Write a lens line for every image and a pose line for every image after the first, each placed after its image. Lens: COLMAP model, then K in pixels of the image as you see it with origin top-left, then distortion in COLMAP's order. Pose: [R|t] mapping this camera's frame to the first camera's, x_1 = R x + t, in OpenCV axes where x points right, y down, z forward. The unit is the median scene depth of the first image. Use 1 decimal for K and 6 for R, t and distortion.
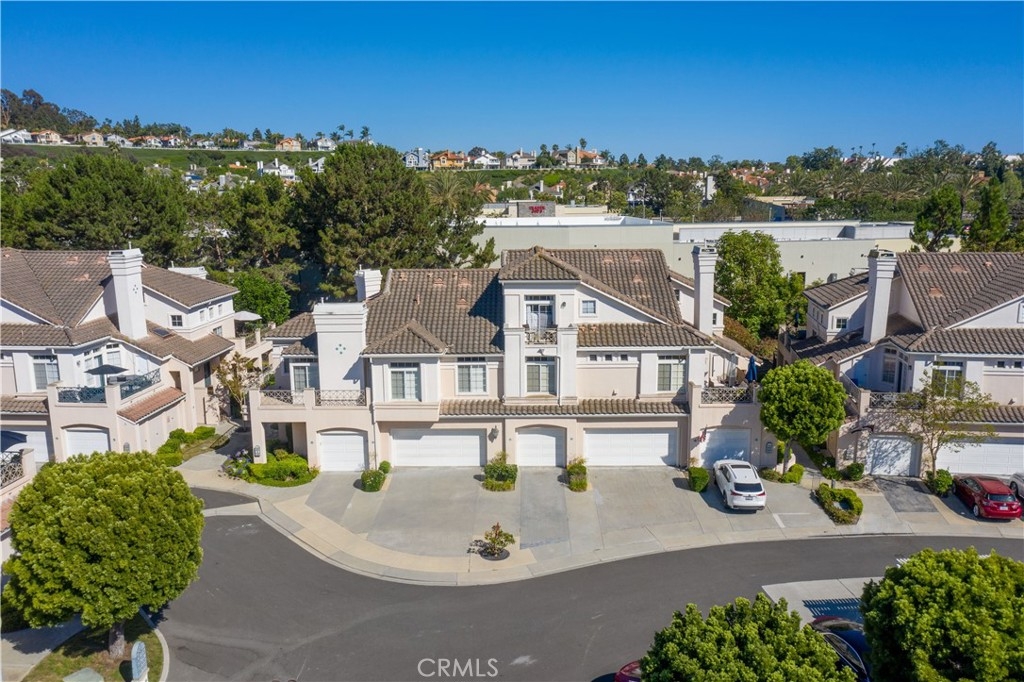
lens RADIAL K [[801.2, 0, 512.7], [0, 801.2, 347.2], [0, 0, 1]] dist [-0.015069, 0.011514]
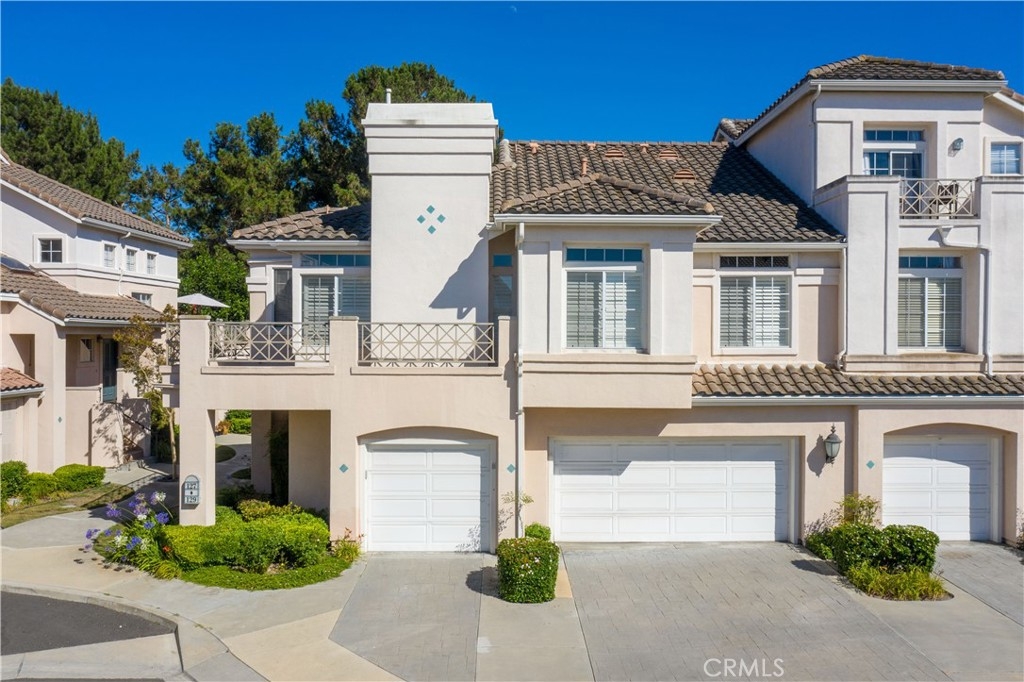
lens RADIAL K [[801.2, 0, 512.4], [0, 801.2, 346.2], [0, 0, 1]] dist [-0.015069, 0.011514]
pose [[0.999501, 0.010148, 0.029927, -0.184182], [-0.004481, 0.982983, -0.183640, 0.130177], [-0.031281, 0.183414, 0.982538, 0.623812]]
